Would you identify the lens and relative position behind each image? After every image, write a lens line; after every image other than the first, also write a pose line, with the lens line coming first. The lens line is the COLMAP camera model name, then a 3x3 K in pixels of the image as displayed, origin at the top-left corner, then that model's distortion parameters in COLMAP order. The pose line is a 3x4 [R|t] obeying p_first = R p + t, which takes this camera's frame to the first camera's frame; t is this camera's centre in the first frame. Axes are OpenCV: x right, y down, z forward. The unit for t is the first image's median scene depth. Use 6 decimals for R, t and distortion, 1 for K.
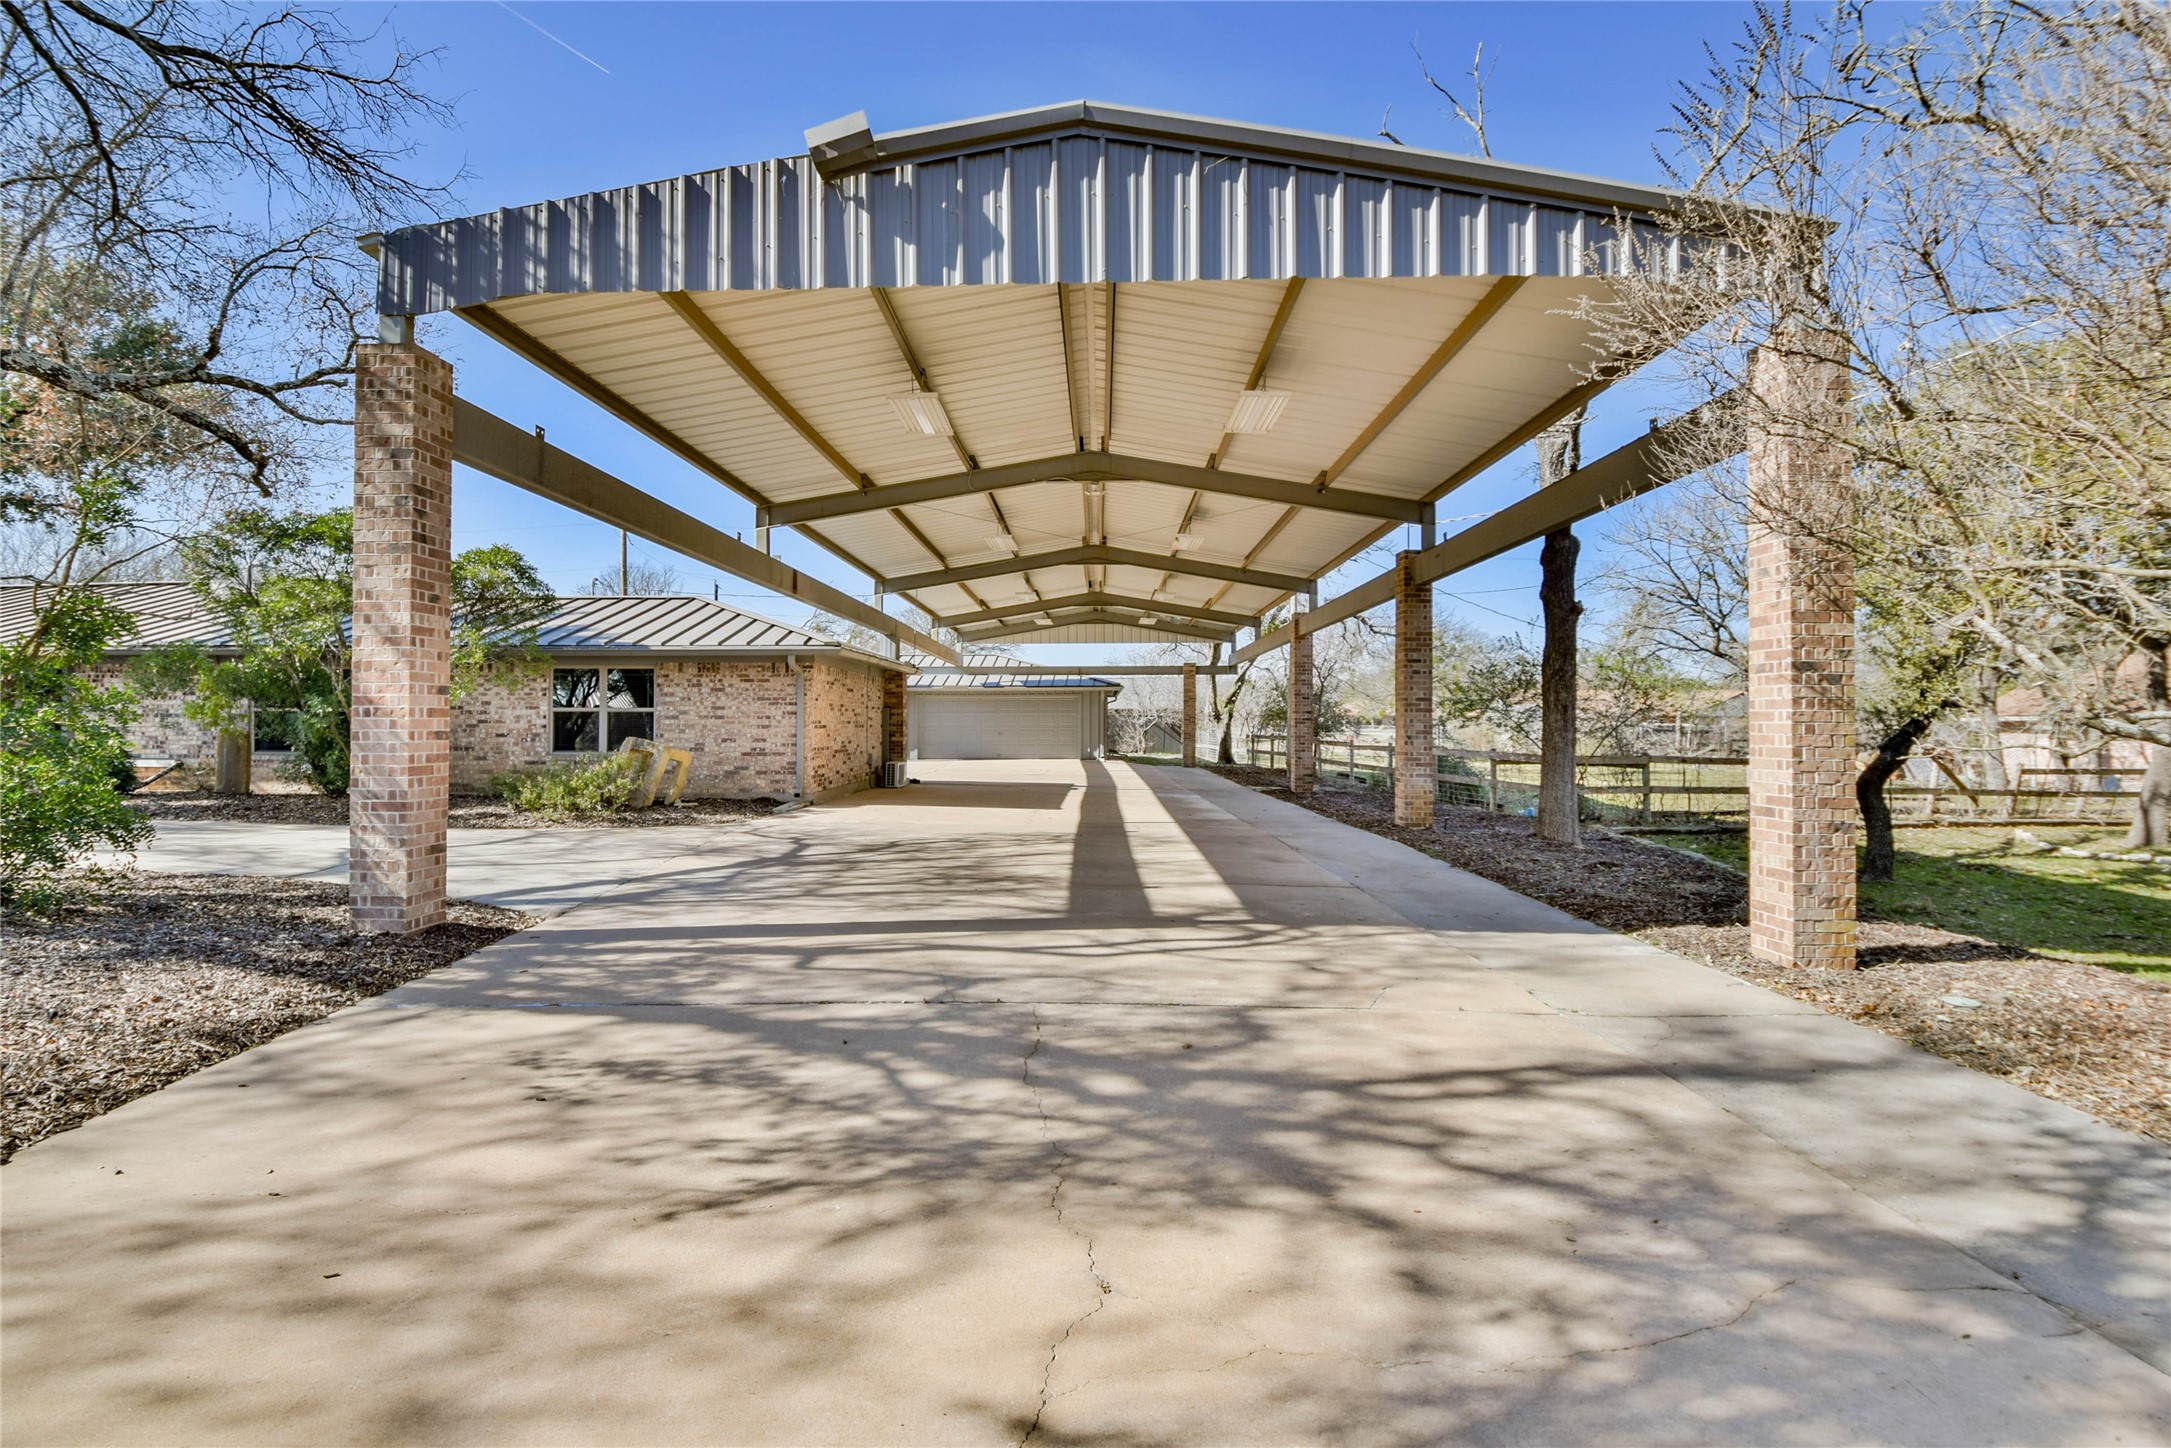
lens RADIAL K [[1024.6, 0, 1078.6], [0, 1024.6, 716.4], [0, 0, 1]] dist [-0.003575, -0.000258]
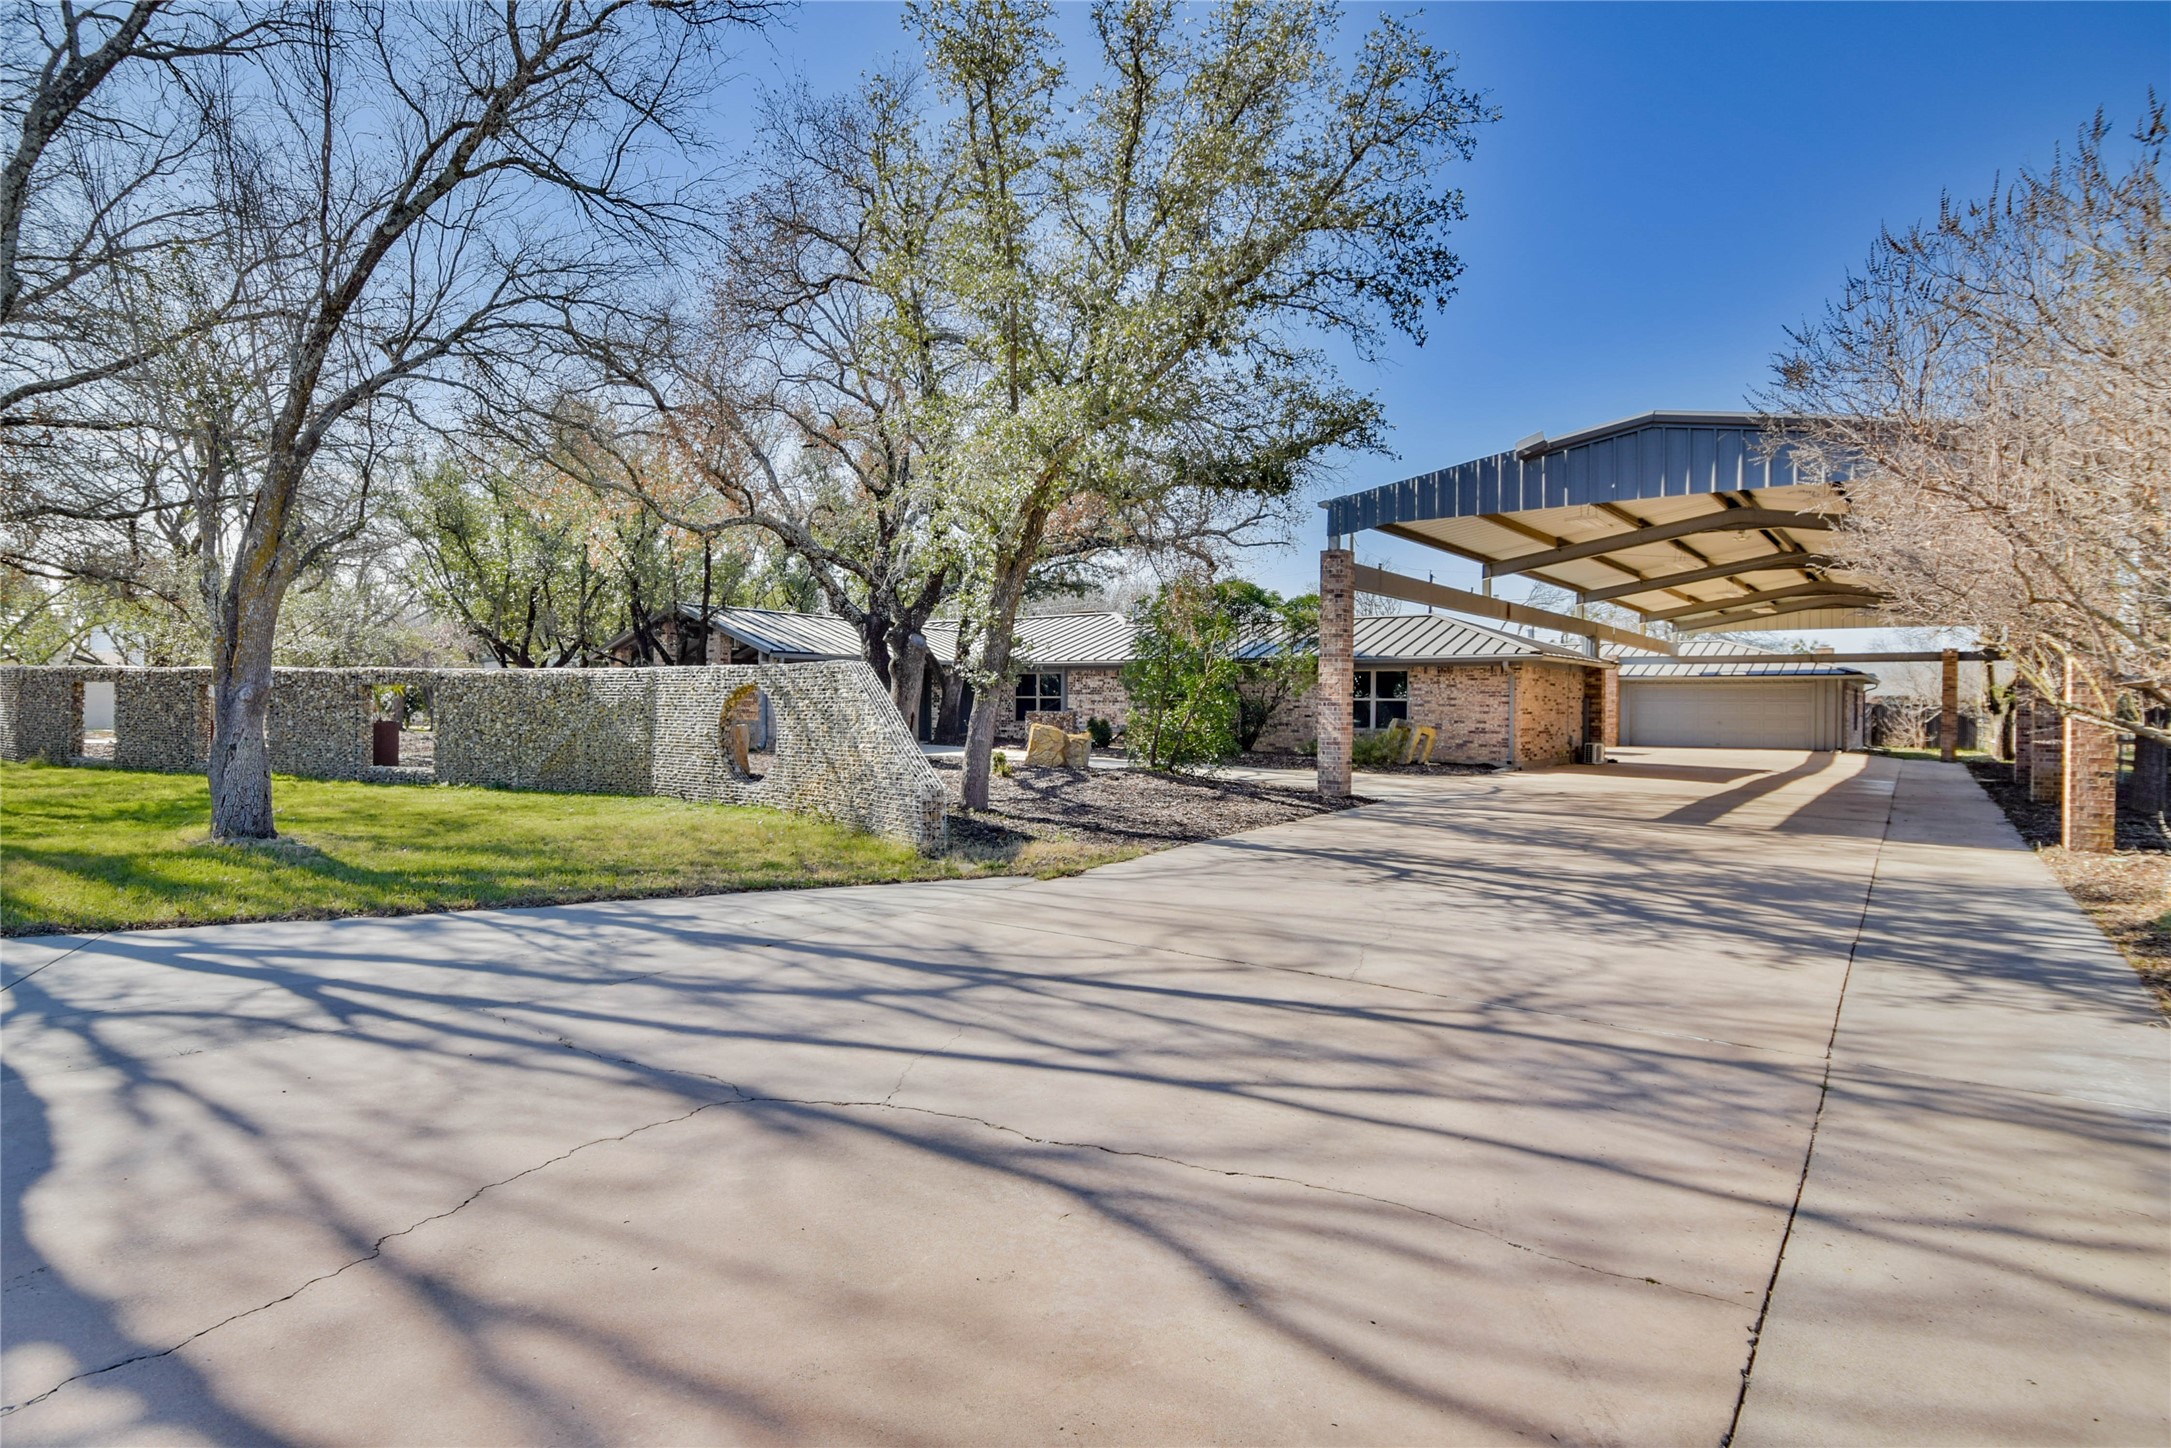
lens RADIAL K [[1144.0, 0, 1075.0], [0, 1144.0, 710.3], [0, 0, 1]] dist [0.000192, -0.000708]
pose [[0.807596, 0.010732, -0.589639, 0.152634], [-0.006218, 0.999934, 0.009684, -0.004291], [0.589704, -0.004154, 0.807609, -0.558336]]
